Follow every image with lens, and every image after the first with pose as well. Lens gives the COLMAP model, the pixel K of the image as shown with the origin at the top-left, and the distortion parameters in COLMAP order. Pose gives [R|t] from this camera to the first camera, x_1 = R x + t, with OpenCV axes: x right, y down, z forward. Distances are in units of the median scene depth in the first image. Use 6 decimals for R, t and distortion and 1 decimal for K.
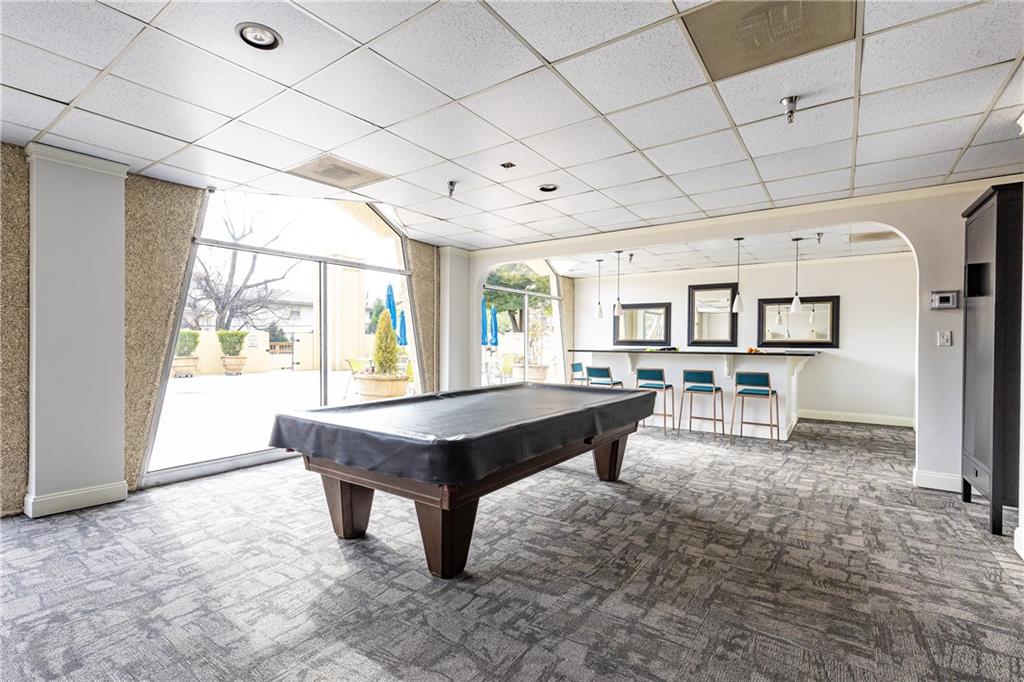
lens RADIAL K [[467.0, 0, 515.2], [0, 467.0, 345.9], [0, 0, 1]] dist [0.000875, -0.000155]
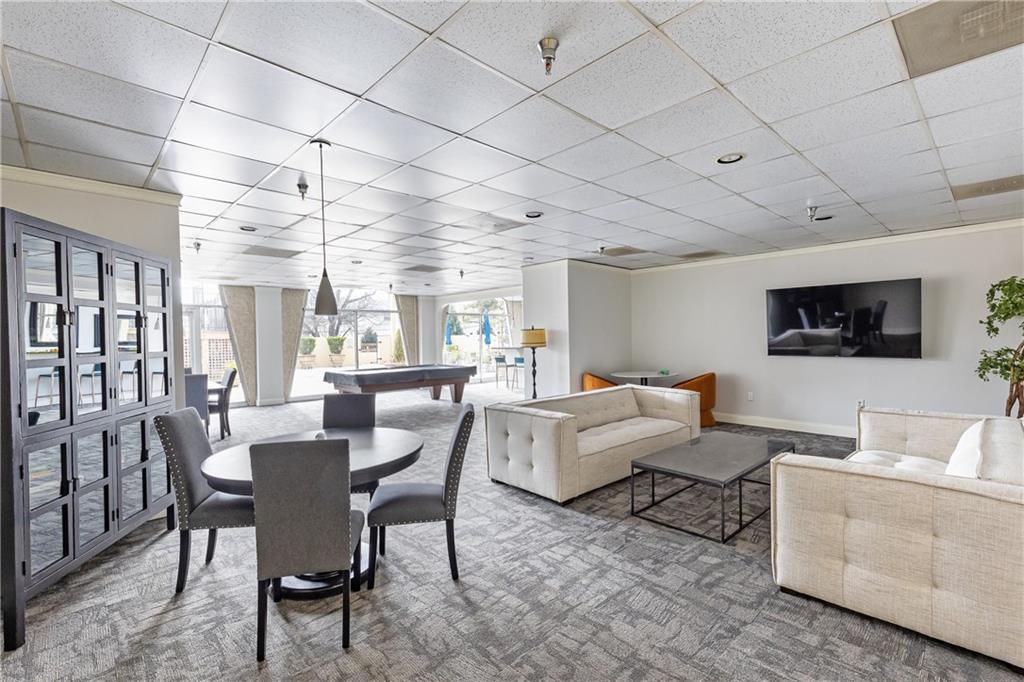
lens RADIAL K [[467.0, 0, 510.5], [0, 467.0, 336.8], [0, 0, 1]] dist [0.000875, -0.000155]
pose [[0.977253, -0.025852, -0.210493, 0.206074], [0.024282, 0.999655, -0.010039, -0.004233], [0.210680, 0.004699, 0.977544, -0.273775]]
